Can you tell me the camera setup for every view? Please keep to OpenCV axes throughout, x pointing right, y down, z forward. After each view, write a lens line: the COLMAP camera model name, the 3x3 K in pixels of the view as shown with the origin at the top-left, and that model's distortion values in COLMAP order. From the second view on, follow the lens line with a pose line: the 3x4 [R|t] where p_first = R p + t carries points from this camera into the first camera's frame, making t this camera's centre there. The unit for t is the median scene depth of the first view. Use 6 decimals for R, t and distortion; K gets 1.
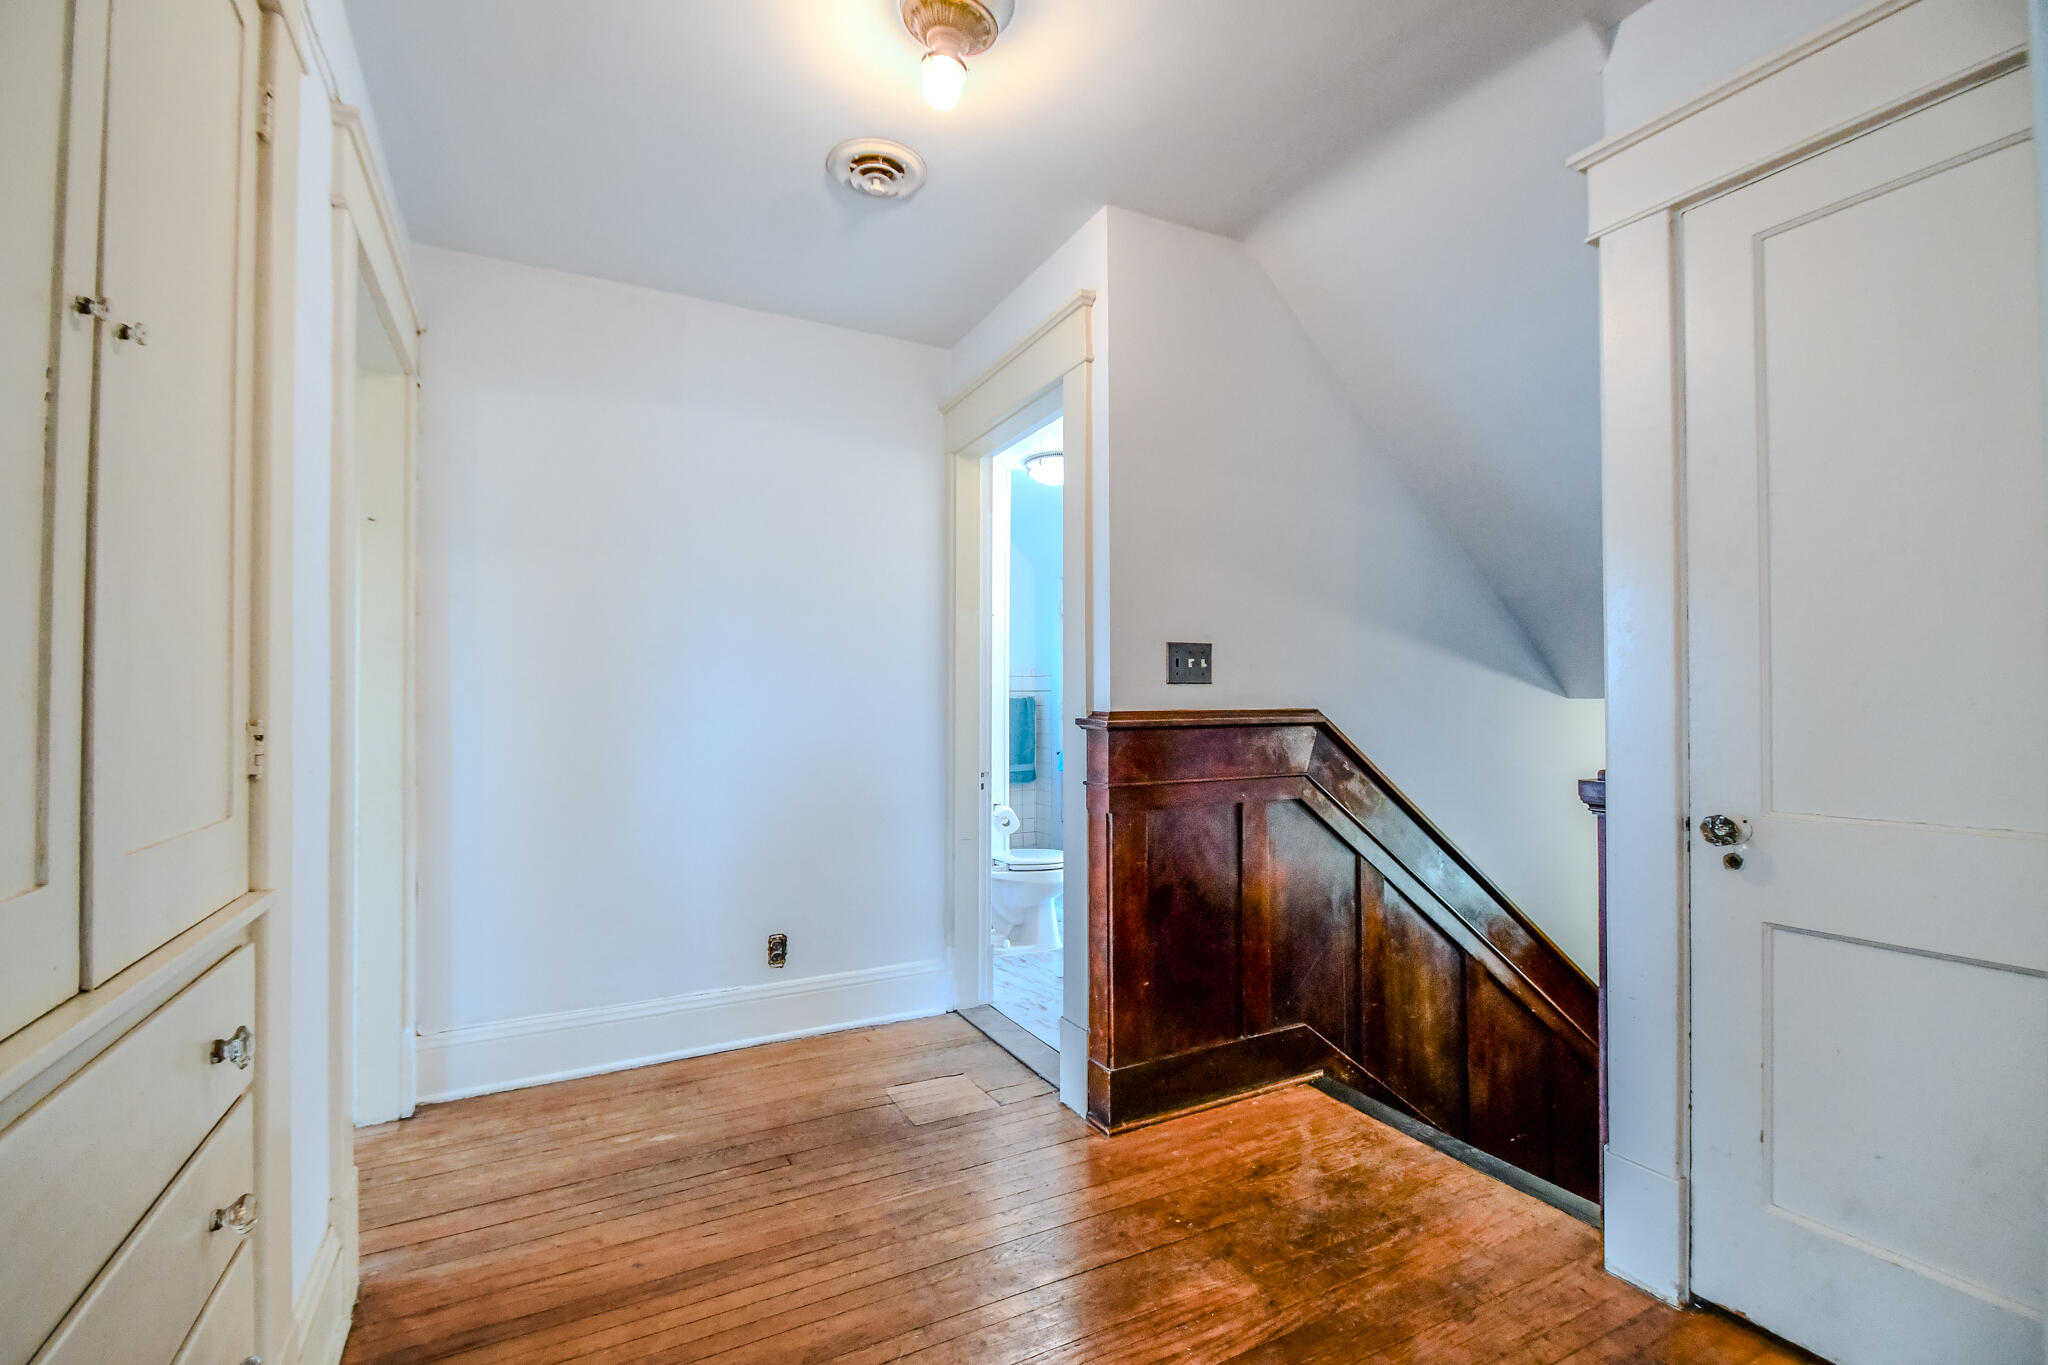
lens RADIAL K [[882.9, 0, 997.9], [0, 882.9, 695.1], [0, 0, 1]] dist [0.022652, -0.027282]
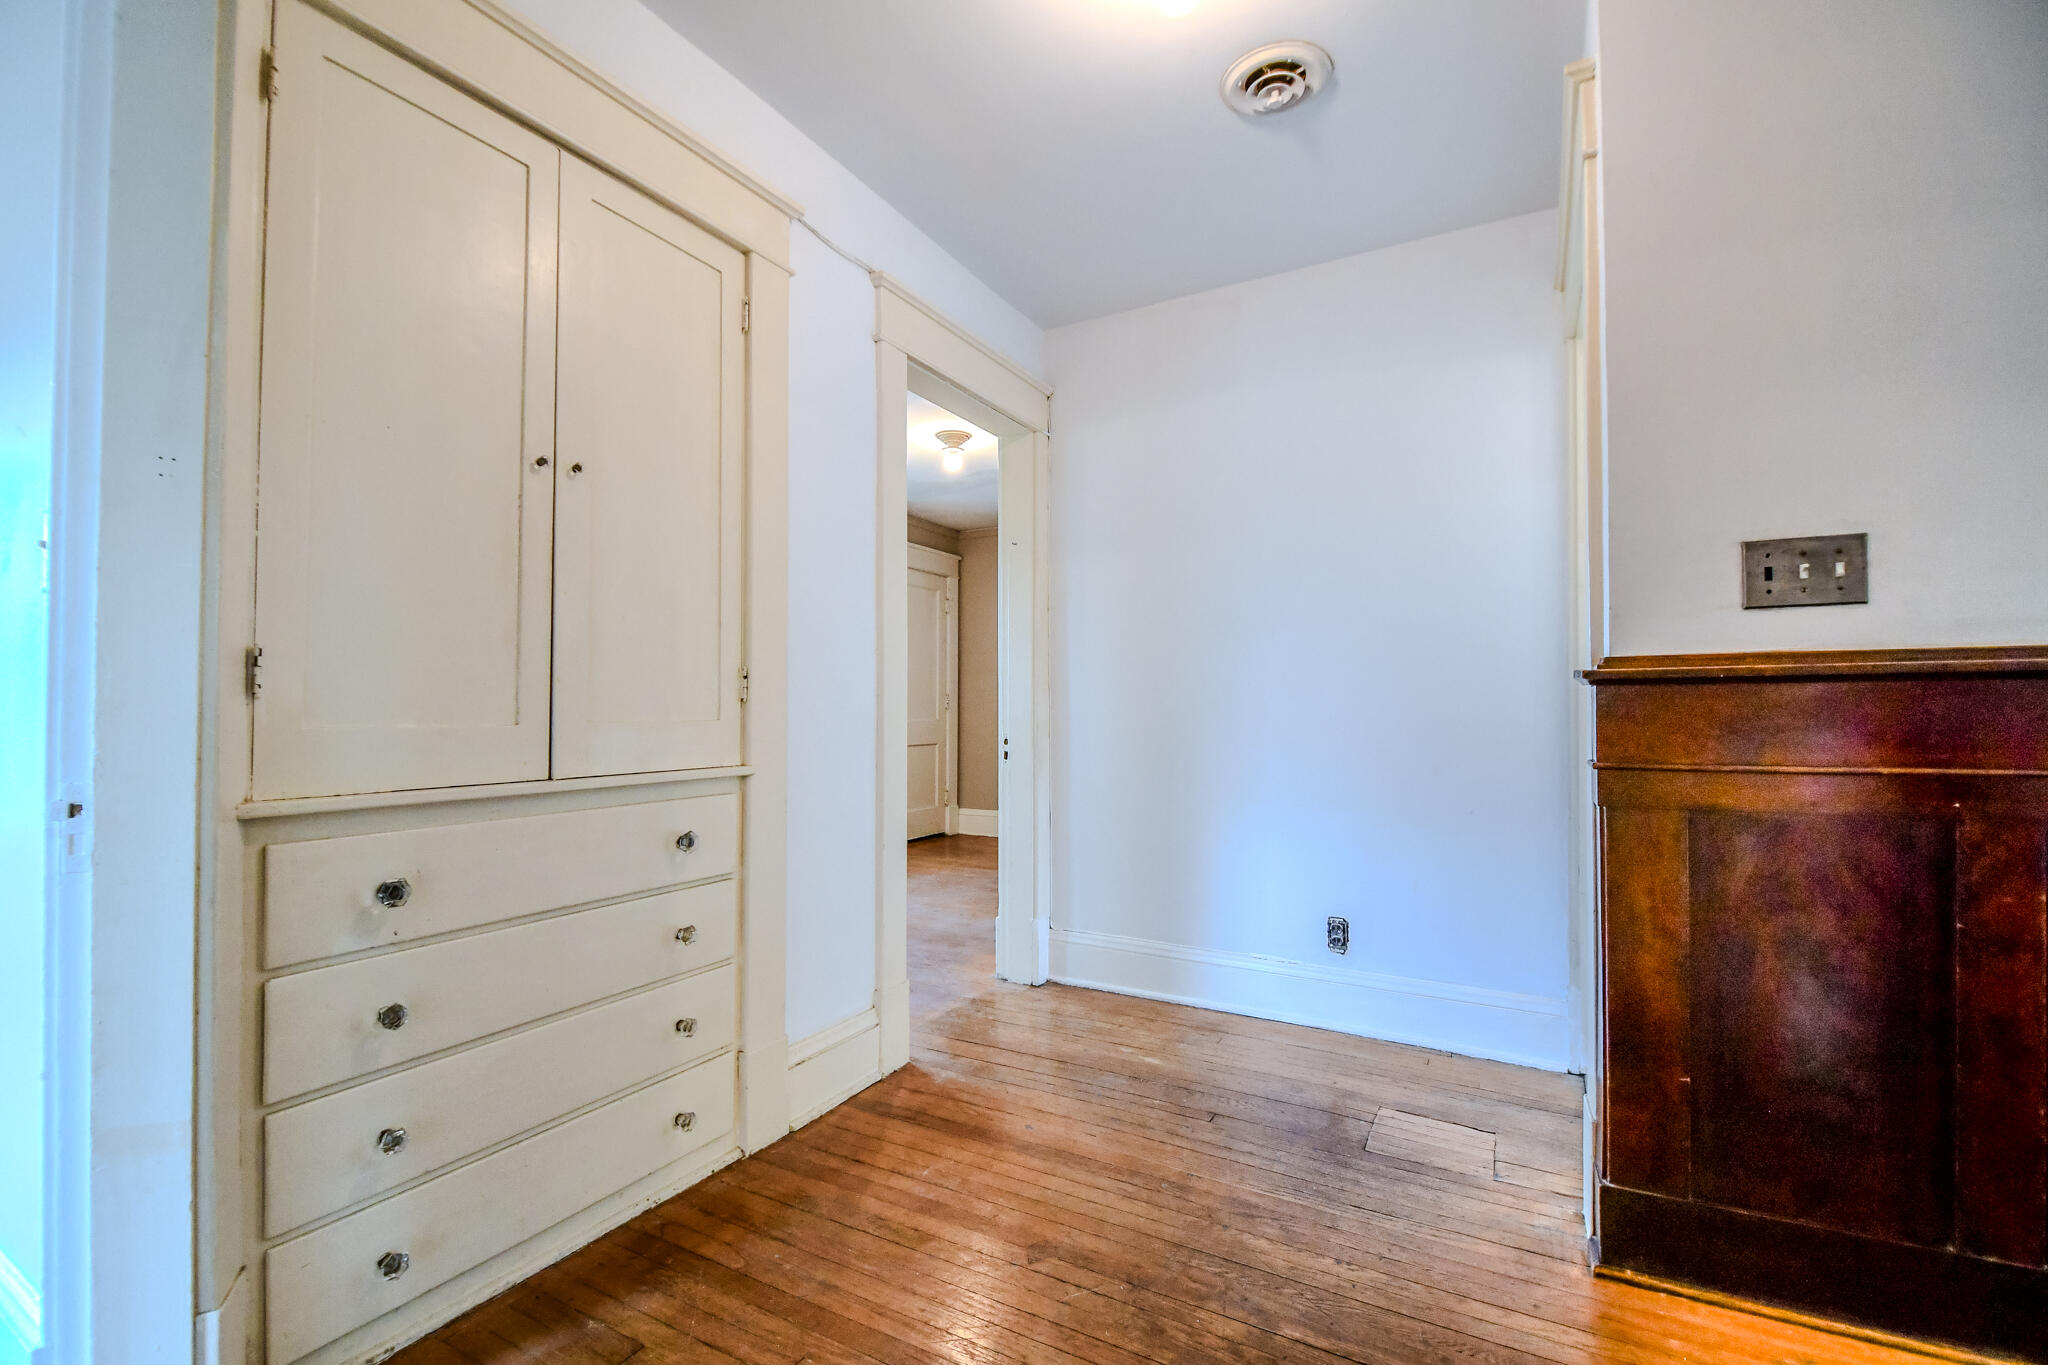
lens RADIAL K [[882.9, 0, 997.9], [0, 882.9, 695.1], [0, 0, 1]] dist [0.022652, -0.027282]
pose [[0.538669, -0.011029, -0.842445, 0.453127], [0.006404, 0.999939, -0.008995, 0.051845], [0.842493, -0.000550, 0.538707, 0.242452]]
